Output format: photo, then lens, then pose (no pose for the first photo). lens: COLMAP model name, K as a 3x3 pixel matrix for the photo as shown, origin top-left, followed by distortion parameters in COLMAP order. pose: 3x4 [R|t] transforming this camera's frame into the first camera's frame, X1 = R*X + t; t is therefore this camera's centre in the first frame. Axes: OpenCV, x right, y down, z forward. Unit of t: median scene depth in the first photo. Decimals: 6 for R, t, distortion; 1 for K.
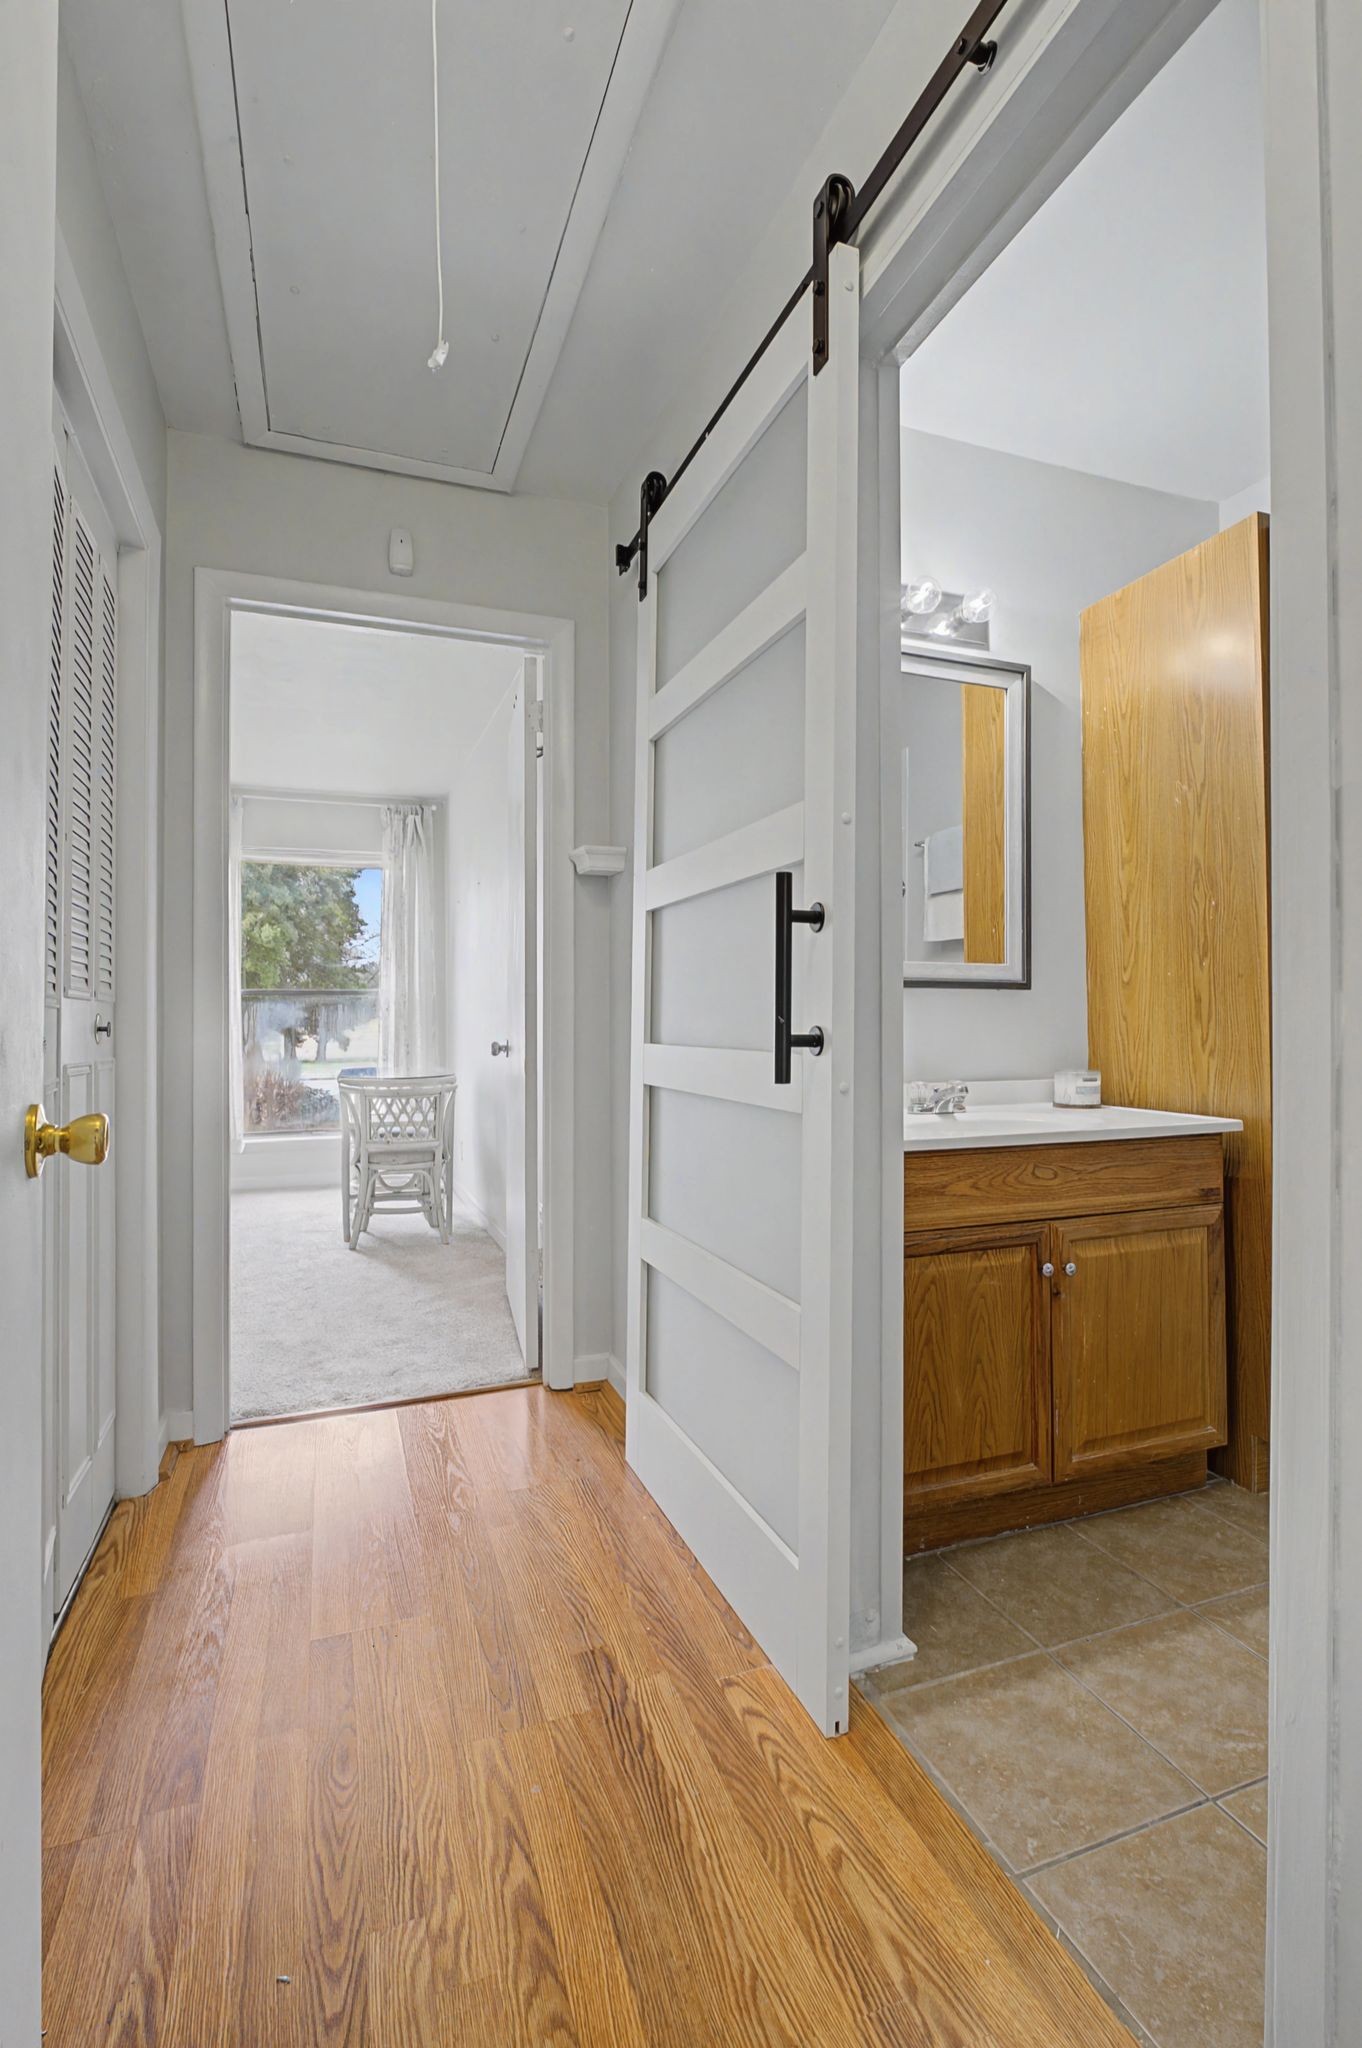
lens RADIAL K [[930.0, 0, 674.7], [0, 930.0, 1011.6], [0, 0, 1]] dist [-0.007742, 0.000029]
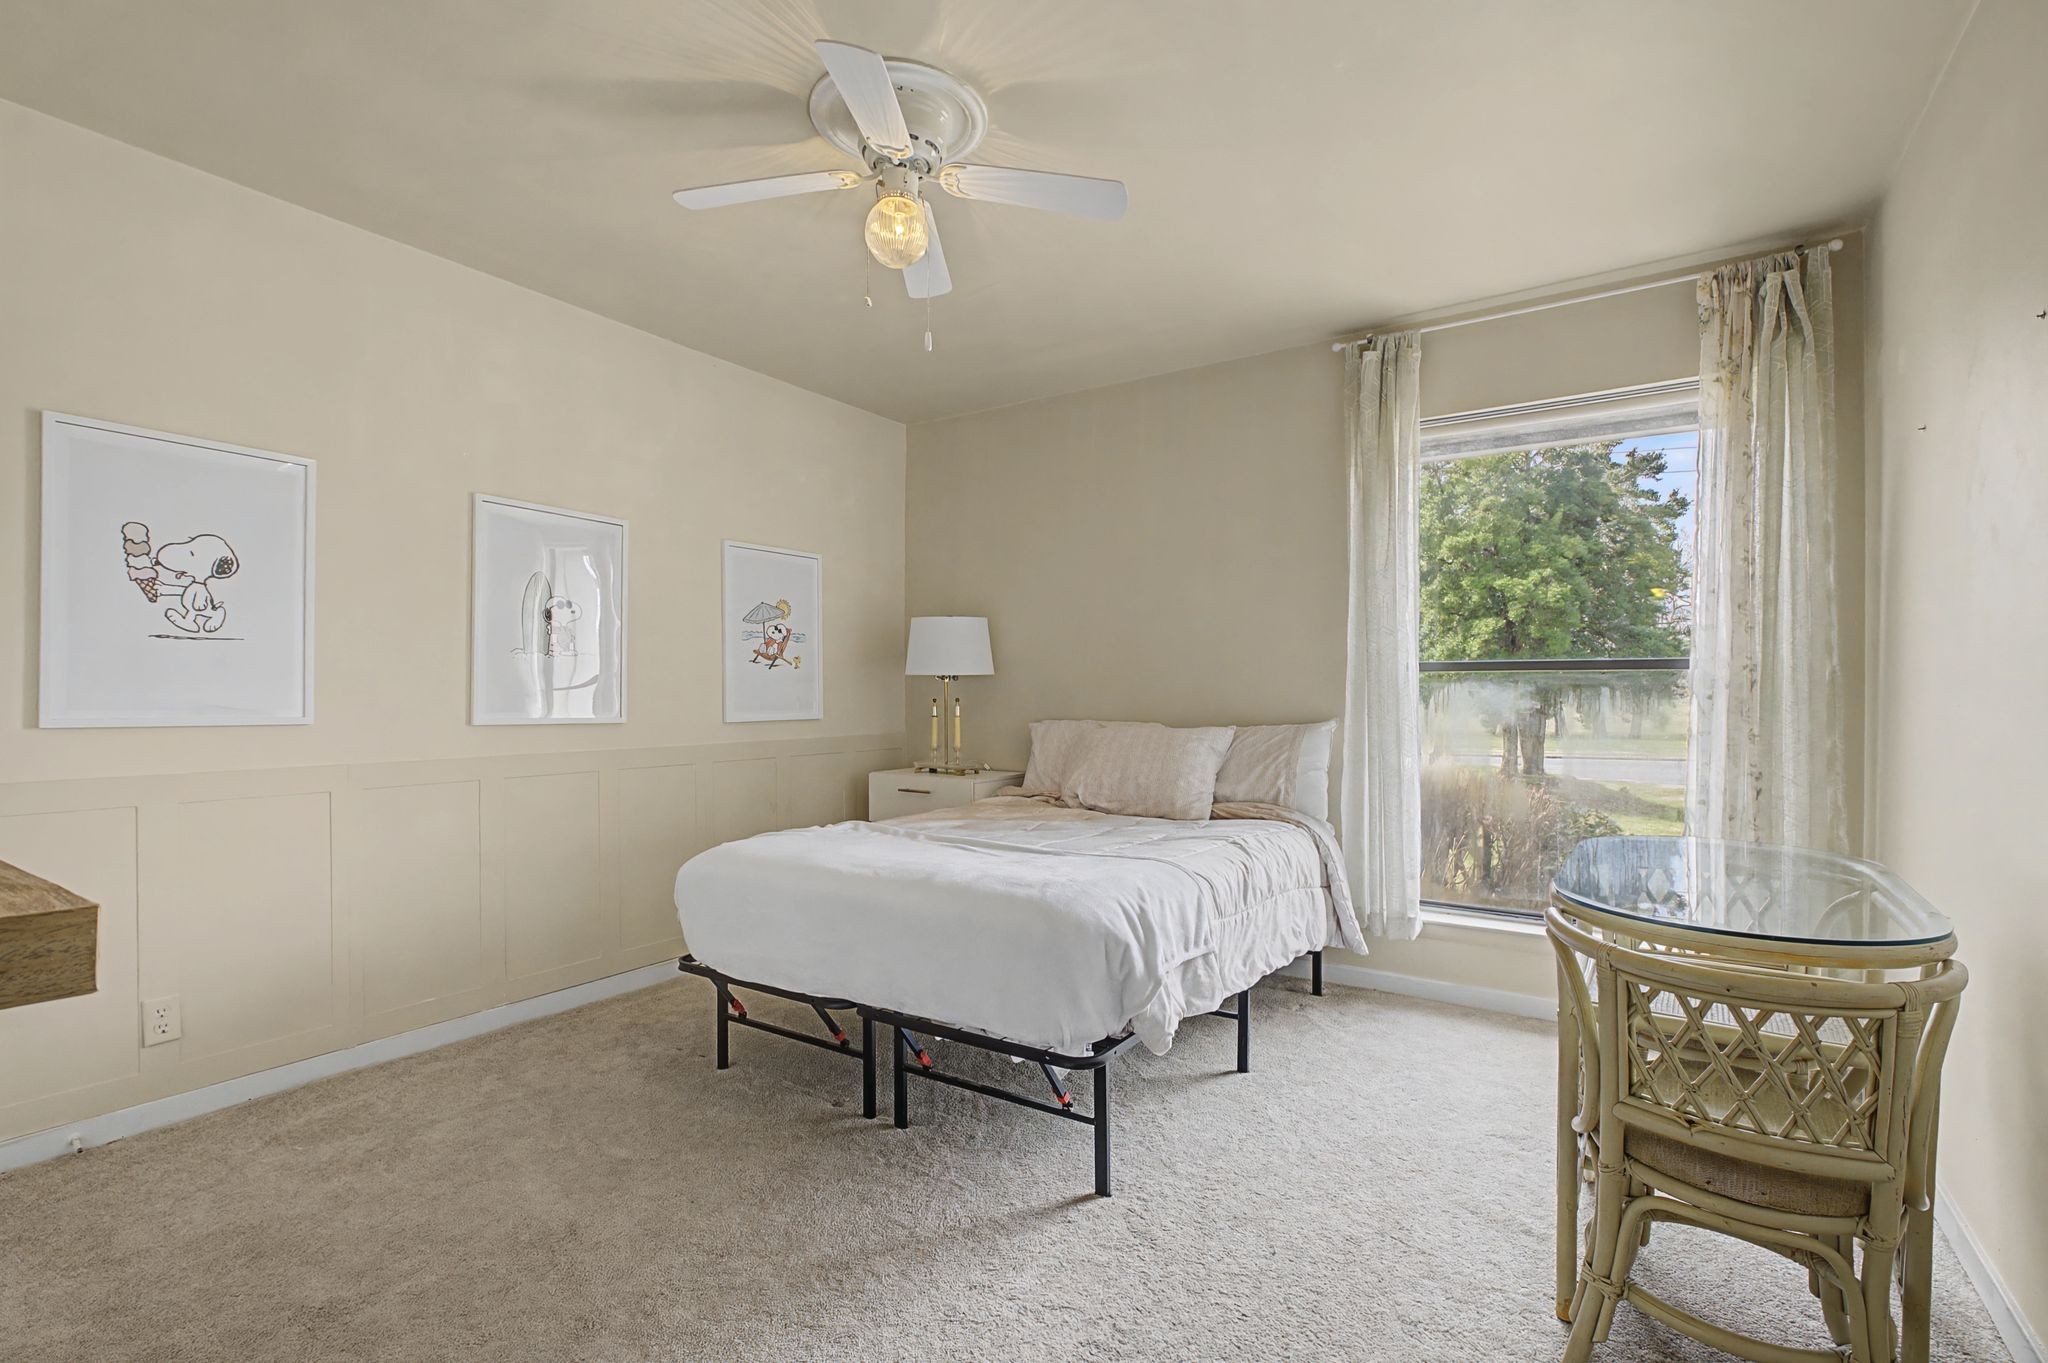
lens RADIAL K [[930.0, 0, 1024.0], [0, 930.0, 681.5], [0, 0, 1]] dist [-0.007742, 0.000029]
pose [[0.583942, 0.007451, -0.811761, -0.716818], [-0.006844, 0.999968, 0.004256, -0.059419], [0.811767, 0.003071, 0.583974, 2.430752]]
